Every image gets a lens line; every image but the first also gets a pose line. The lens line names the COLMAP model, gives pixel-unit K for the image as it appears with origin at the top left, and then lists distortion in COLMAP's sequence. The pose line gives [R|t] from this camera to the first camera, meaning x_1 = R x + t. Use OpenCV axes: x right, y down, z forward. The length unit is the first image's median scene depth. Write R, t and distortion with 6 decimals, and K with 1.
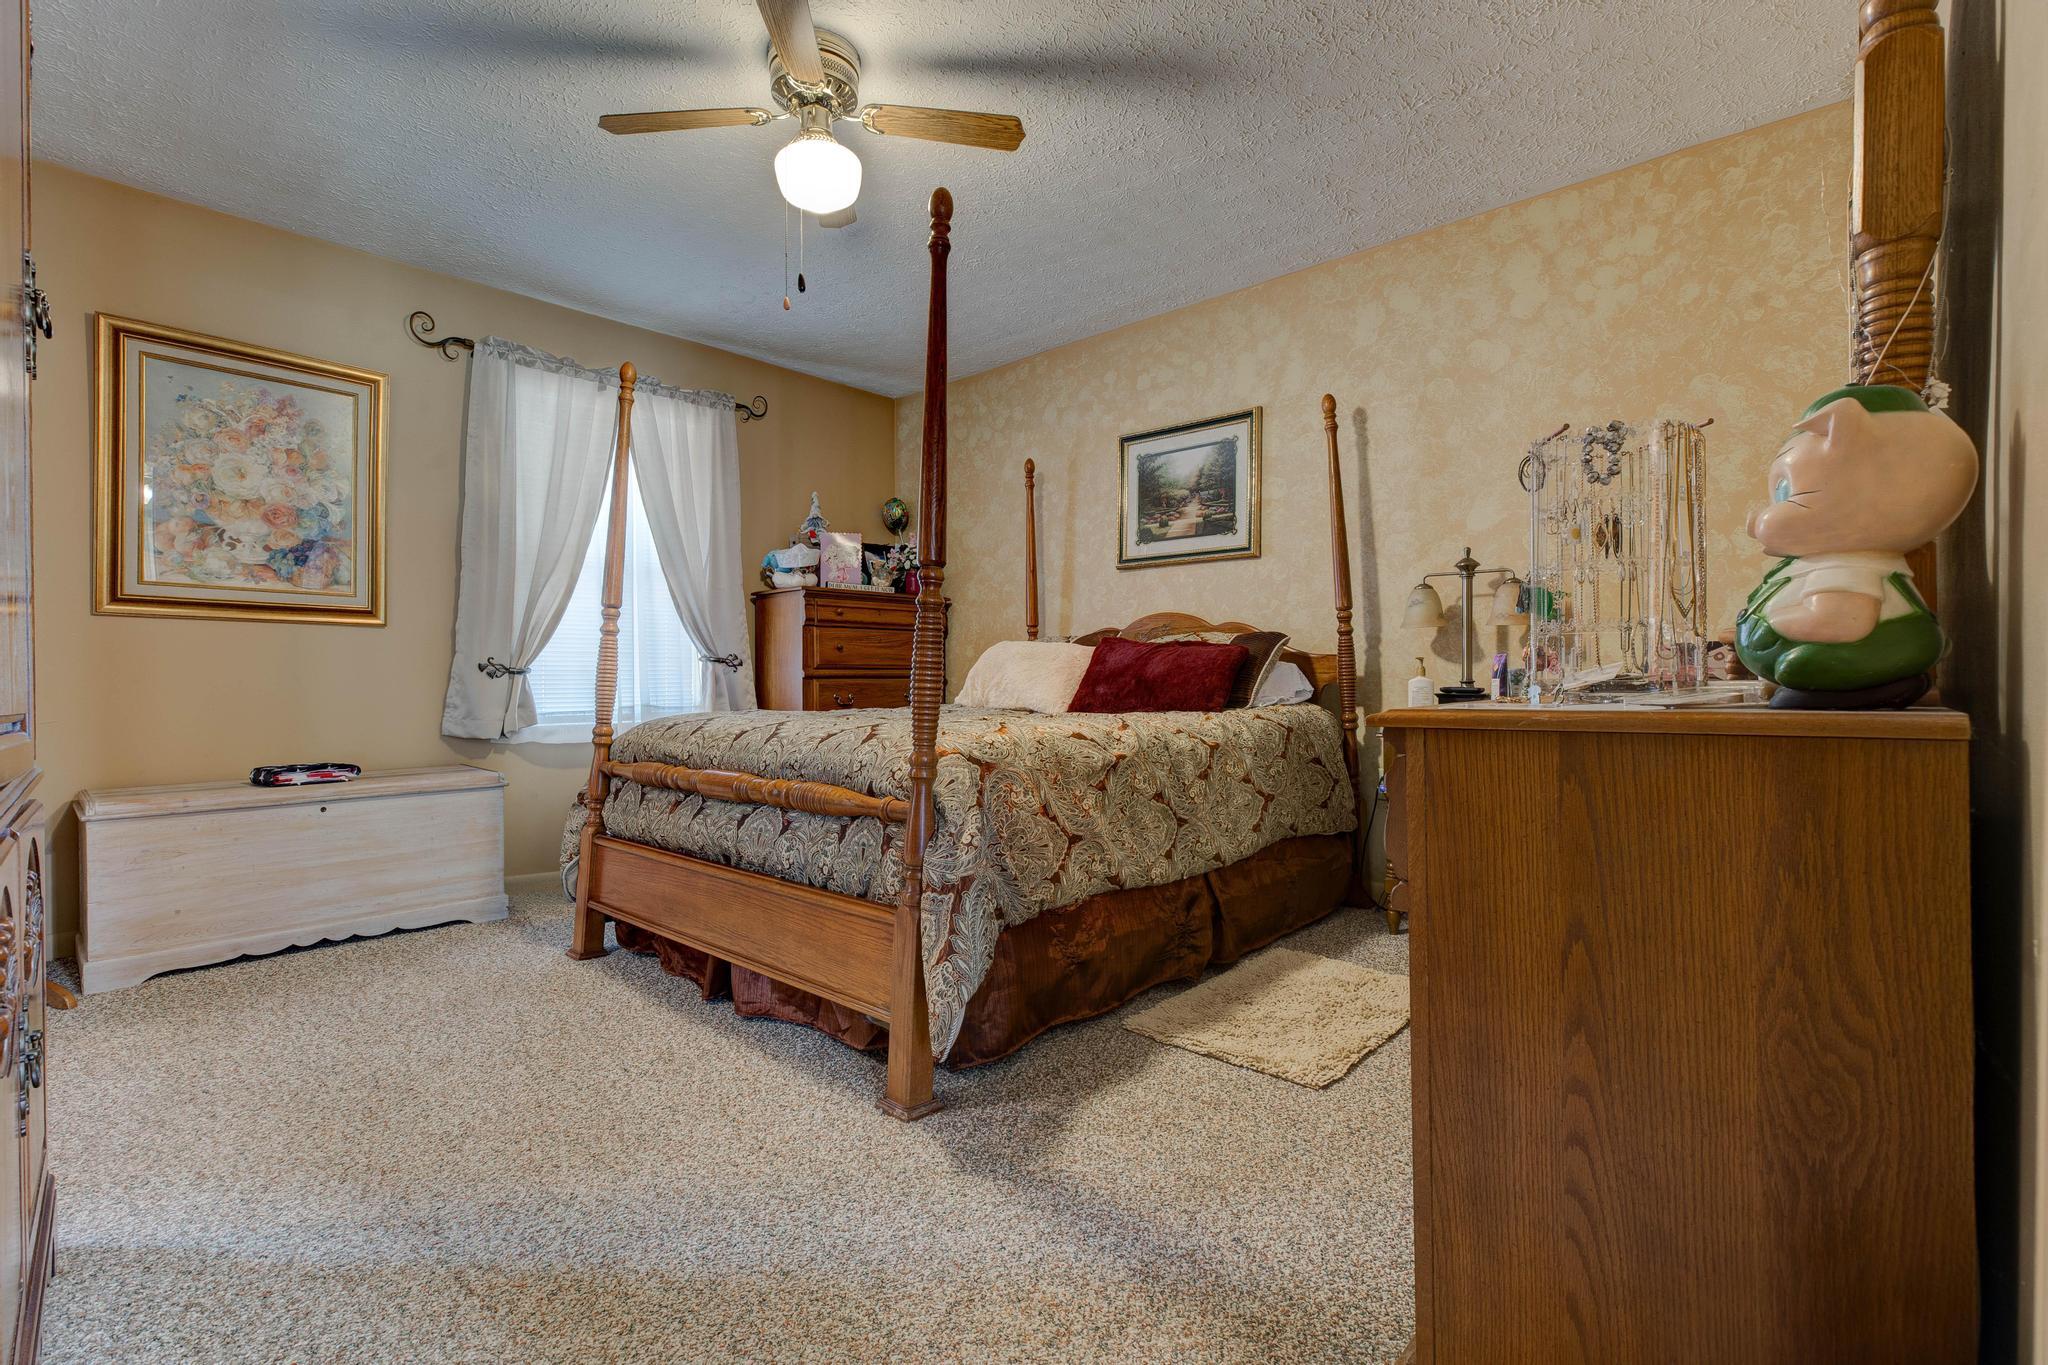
lens RADIAL K [[952.9, 0, 1011.4], [0, 952.9, 679.9], [0, 0, 1]] dist [0.004761, 0.000659]
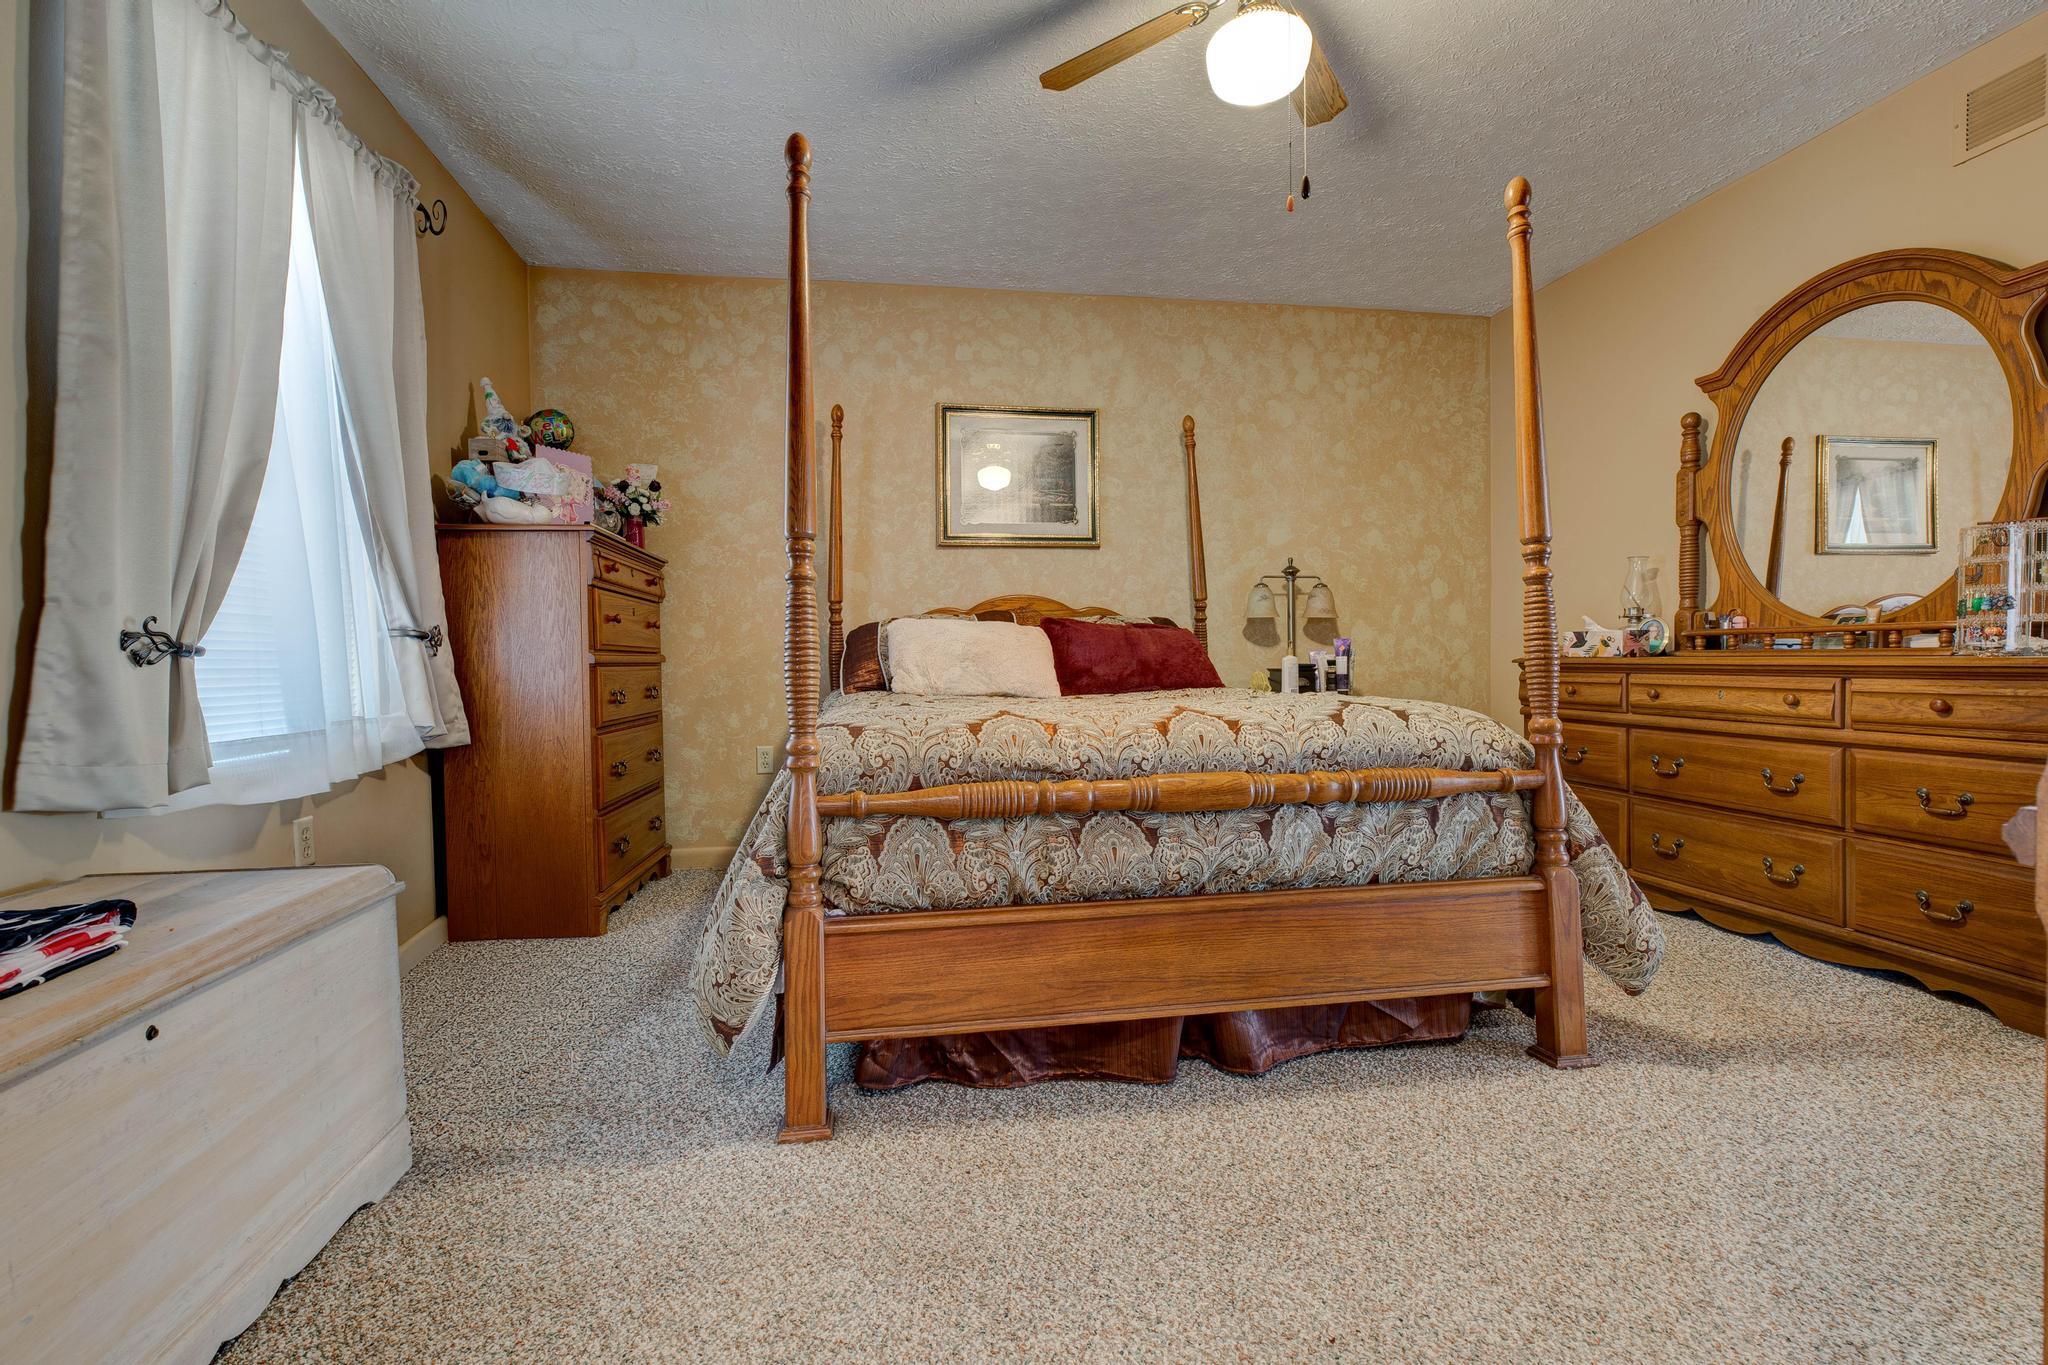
lens RADIAL K [[952.9, 0, 962.3], [0, 952.9, 680.8], [0, 0, 1]] dist [0.004761, 0.000659]
pose [[0.602464, -0.020029, 0.797895, -0.766976], [0.015464, 0.999790, 0.013421, 0.005415], [-0.797996, 0.004253, 0.602647, 0.514193]]
